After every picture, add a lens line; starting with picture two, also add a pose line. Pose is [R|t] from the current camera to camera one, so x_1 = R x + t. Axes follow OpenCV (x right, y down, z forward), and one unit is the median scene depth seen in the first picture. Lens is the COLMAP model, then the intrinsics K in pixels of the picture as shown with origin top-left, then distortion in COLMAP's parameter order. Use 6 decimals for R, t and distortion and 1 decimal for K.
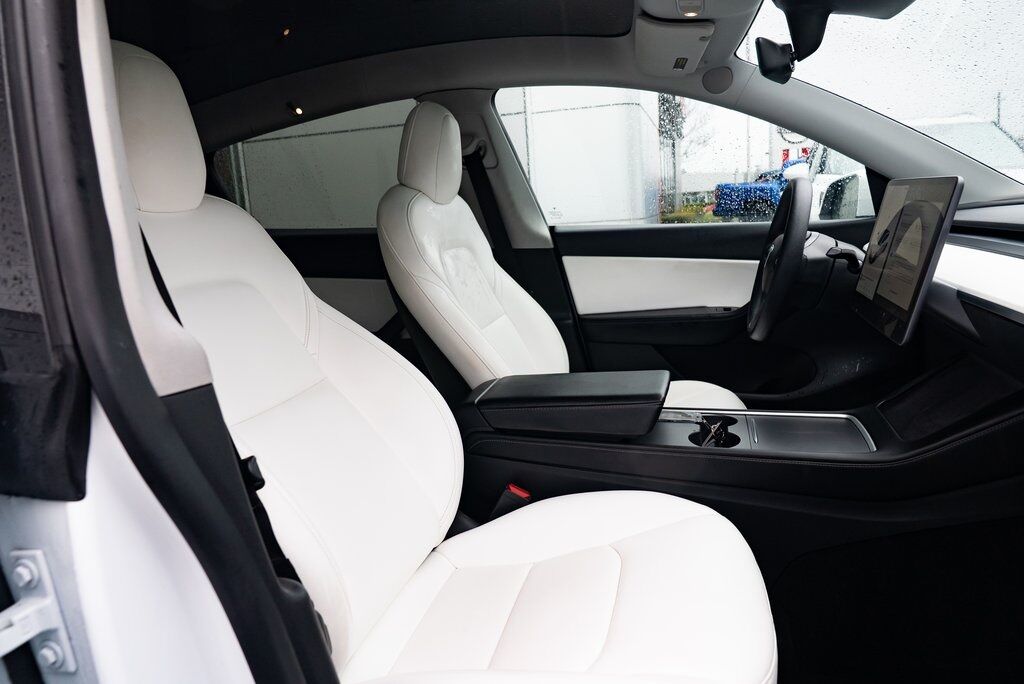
lens RADIAL K [[695.2, 0, 512.0], [0, 695.2, 342.0], [0, 0, 1]] dist [-0.042128, 0.028687]
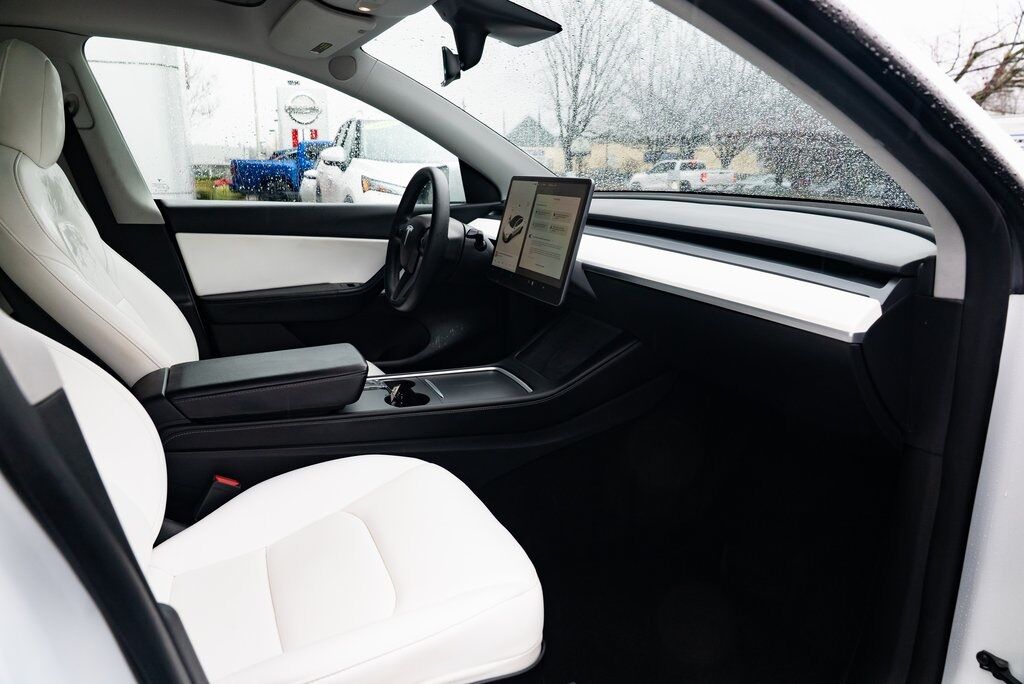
lens RADIAL K [[695.2, 0, 512.0], [0, 695.2, 342.0], [0, 0, 1]] dist [-0.042128, 0.028687]
pose [[0.782940, -0.080099, 0.616919, -0.210525], [0.060628, 0.996780, 0.052476, -0.001185], [-0.619136, -0.003683, 0.785275, 0.011269]]
